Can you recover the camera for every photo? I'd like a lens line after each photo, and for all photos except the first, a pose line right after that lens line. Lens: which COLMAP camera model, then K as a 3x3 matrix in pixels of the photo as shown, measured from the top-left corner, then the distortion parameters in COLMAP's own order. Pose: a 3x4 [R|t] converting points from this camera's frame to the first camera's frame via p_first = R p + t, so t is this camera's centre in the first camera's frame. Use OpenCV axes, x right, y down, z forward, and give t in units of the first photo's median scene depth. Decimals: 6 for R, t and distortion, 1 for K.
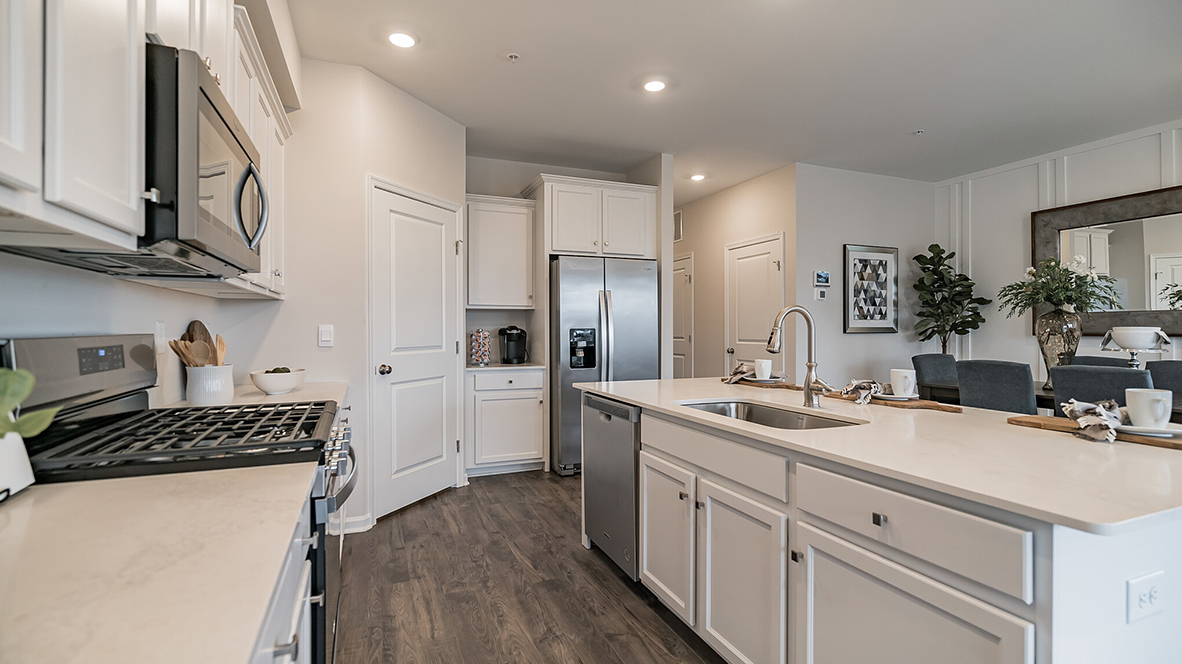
lens RADIAL K [[539.7, 0, 585.5], [0, 539.7, 327.7], [0, 0, 1]] dist [-0.010291, 0.004077]
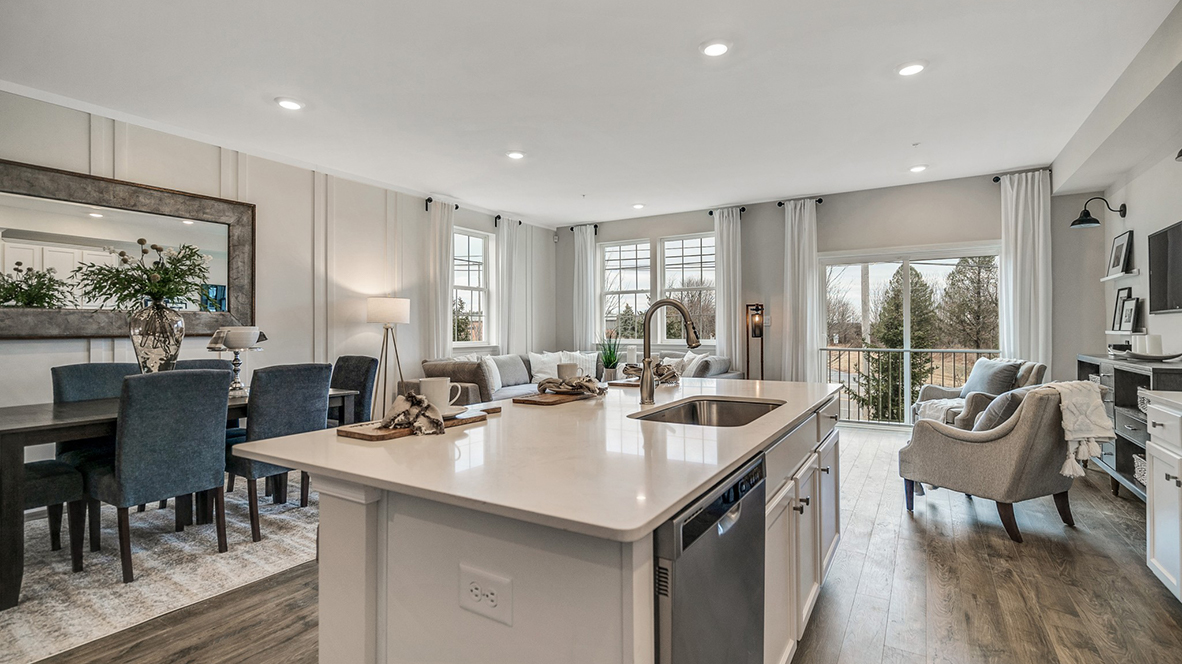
lens RADIAL K [[539.7, 0, 591.1], [0, 539.7, 326.0], [0, 0, 1]] dist [-0.010291, 0.004077]
pose [[-0.596792, 0.010541, 0.802327, -0.153294], [0.004787, 0.999943, -0.009576, 0.008091], [-0.802382, -0.001875, -0.596808, 0.855209]]
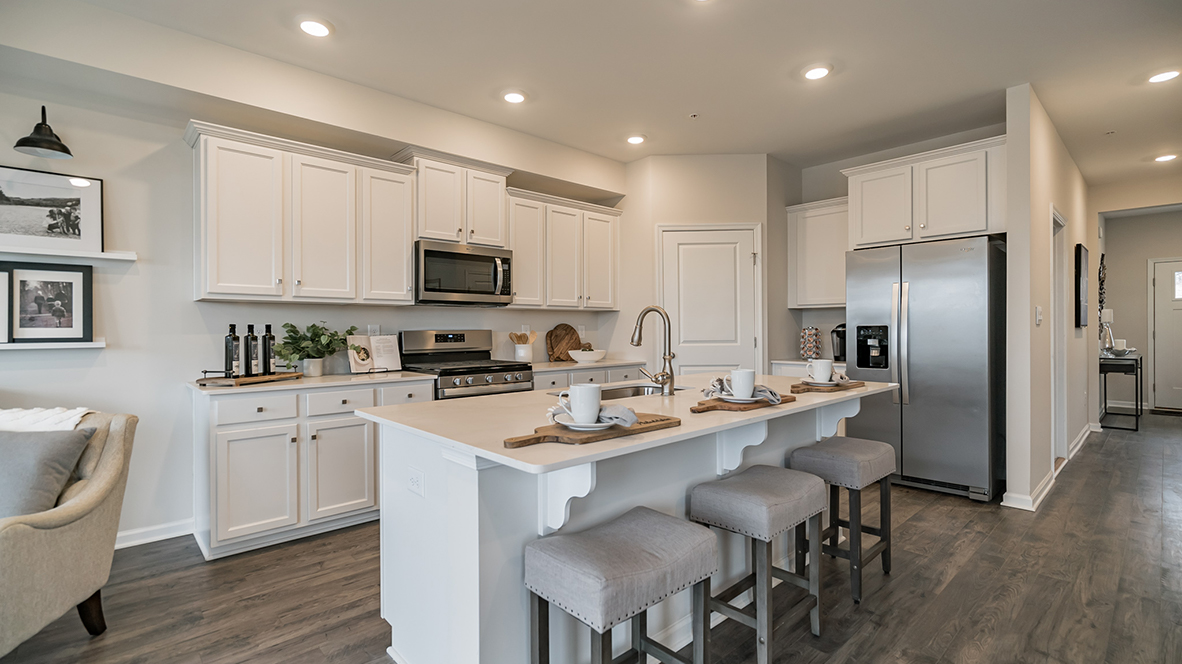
lens RADIAL K [[539.7, 0, 583.7], [0, 539.7, 328.0], [0, 0, 1]] dist [-0.010291, 0.004077]
pose [[0.347818, -0.000430, -0.937562, 0.730999], [0.005786, 0.999982, 0.001688, 0.000664], [0.937544, -0.006012, 0.347814, 0.223760]]
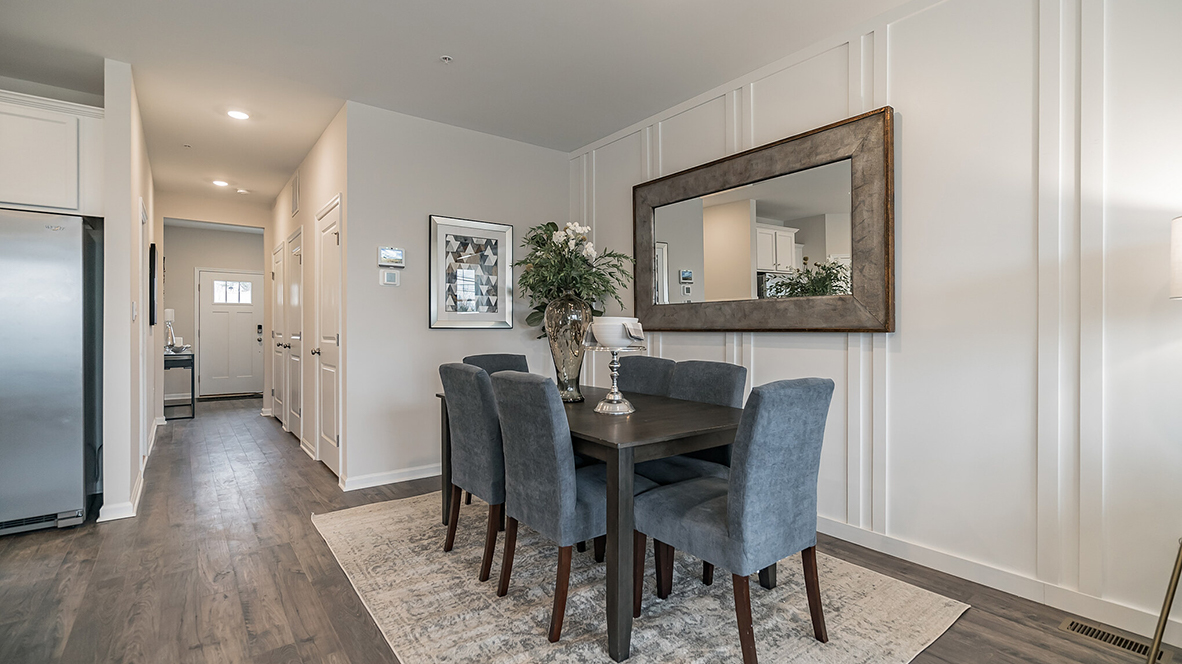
lens RADIAL K [[539.7, 0, 601.6], [0, 539.7, 329.9], [0, 0, 1]] dist [-0.010291, 0.004077]
pose [[0.963702, 0.000587, 0.266978, 0.646031], [-0.002478, 0.999974, 0.006744, 0.008037], [-0.266967, -0.007161, 0.963679, 0.219533]]
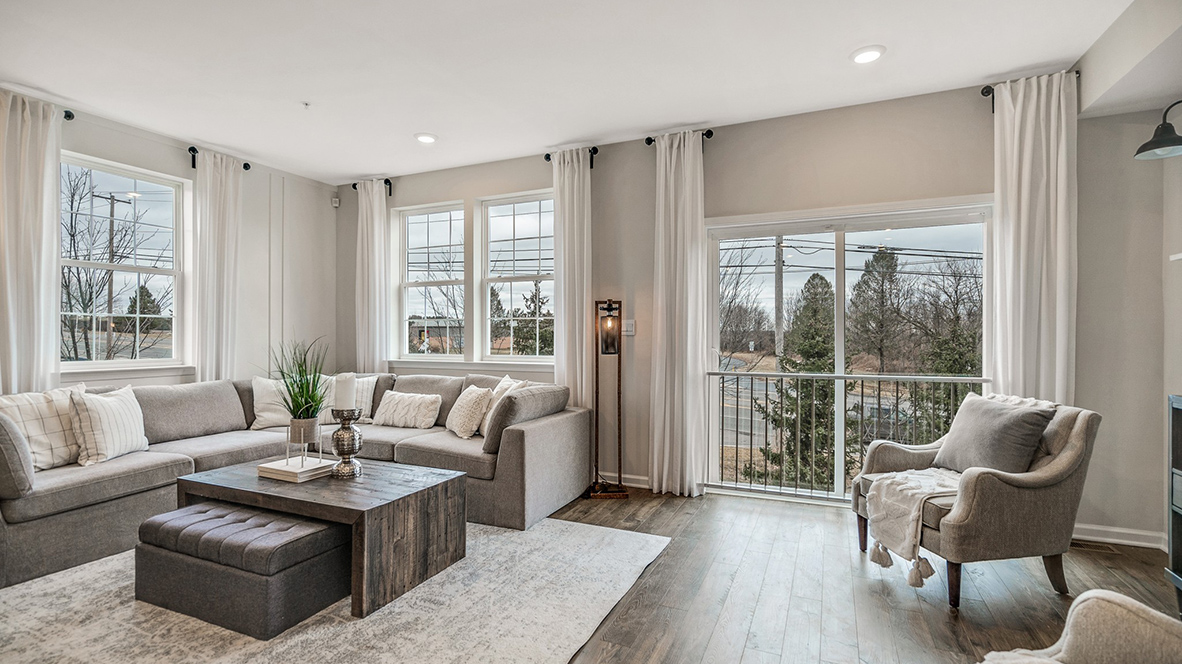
lens RADIAL K [[539.7, 0, 582.9], [0, 539.7, 333.7], [0, 0, 1]] dist [-0.010291, 0.004077]
pose [[-0.689682, 0.005342, 0.724093, 0.156582], [0.000466, 0.999976, -0.006933, -0.001708], [-0.724112, -0.004444, -0.689668, 0.219869]]
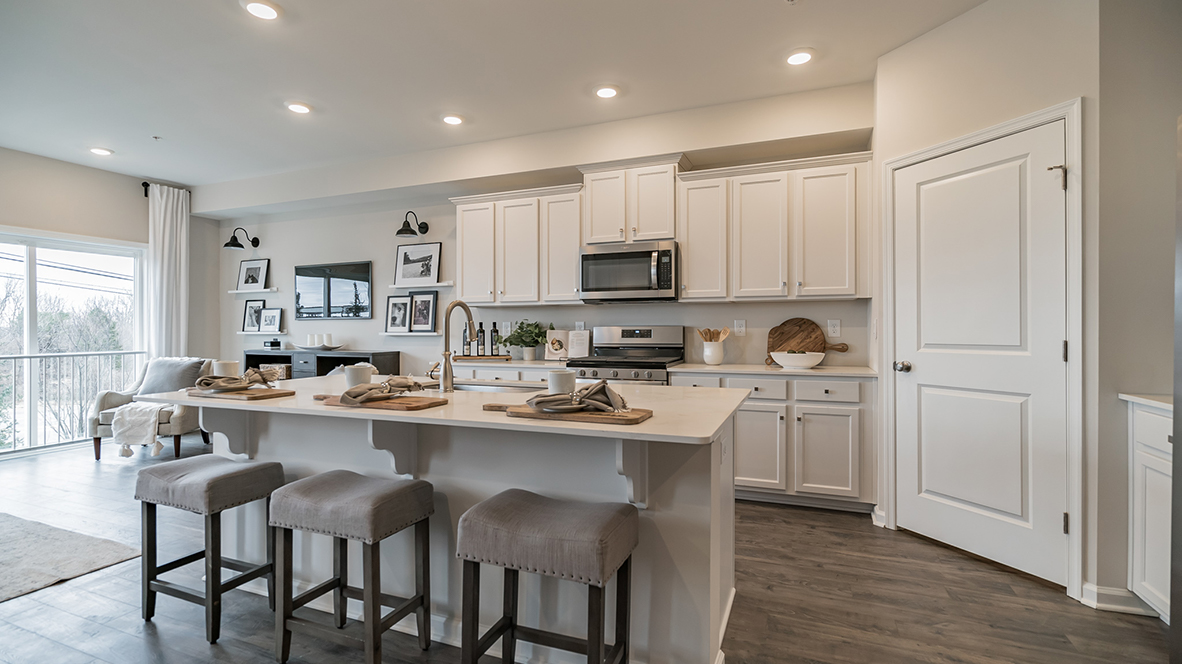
lens RADIAL K [[539.7, 0, 589.0], [0, 539.7, 330.7], [0, 0, 1]] dist [-0.010291, 0.004077]
pose [[-0.698726, 0.006173, -0.715363, 0.515188], [0.005716, 0.999979, 0.003046, 0.010346], [0.715367, -0.001960, -0.698747, 1.014781]]
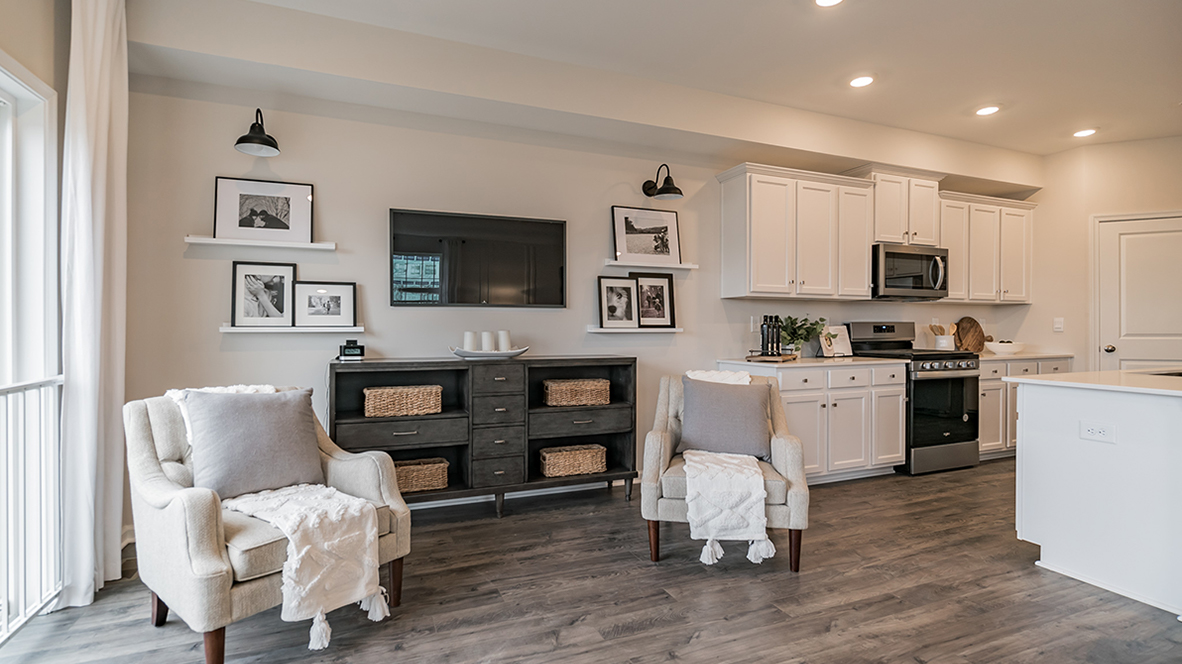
lens RADIAL K [[539.7, 0, 588.8], [0, 539.7, 331.6], [0, 0, 1]] dist [-0.010291, 0.004077]
pose [[-0.004285, 0.009810, -0.999943, 0.838465], [0.002624, 0.999949, 0.009799, 0.012541], [0.999987, -0.002582, -0.004311, -0.280351]]
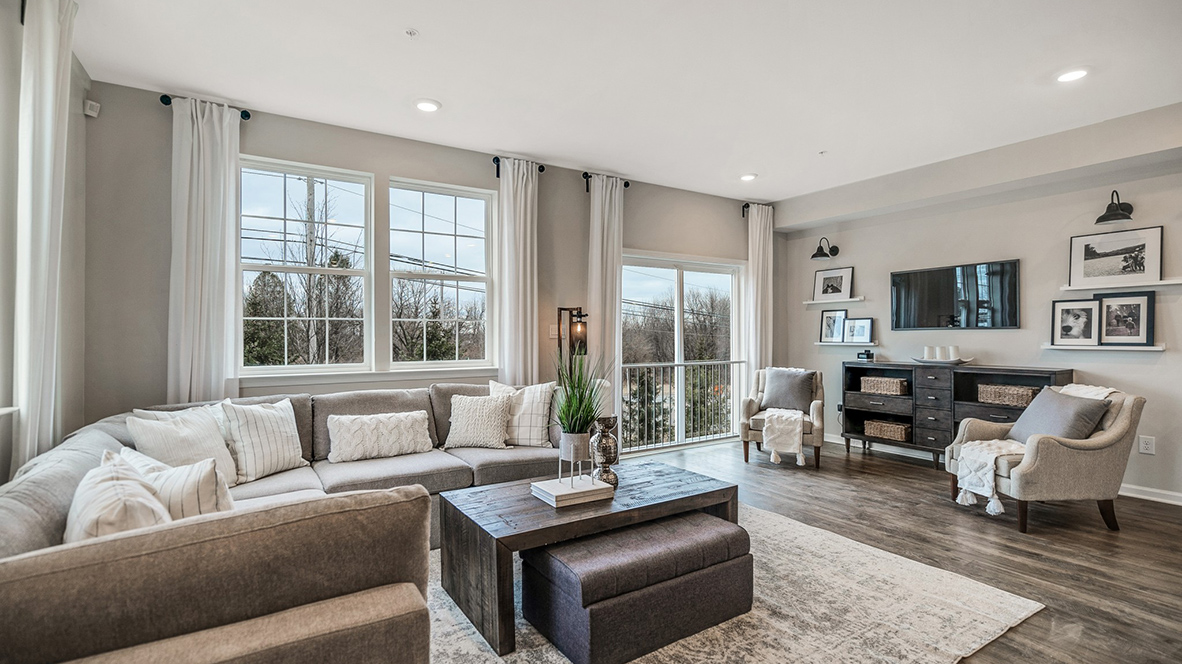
lens RADIAL K [[539.7, 0, 601.0], [0, 539.7, 333.0], [0, 0, 1]] dist [-0.010291, 0.004077]
pose [[-0.983474, 0.007081, -0.180913, 0.998685], [0.008328, 0.999947, -0.006130, -0.009762], [0.180860, -0.007535, -0.983480, 0.628587]]
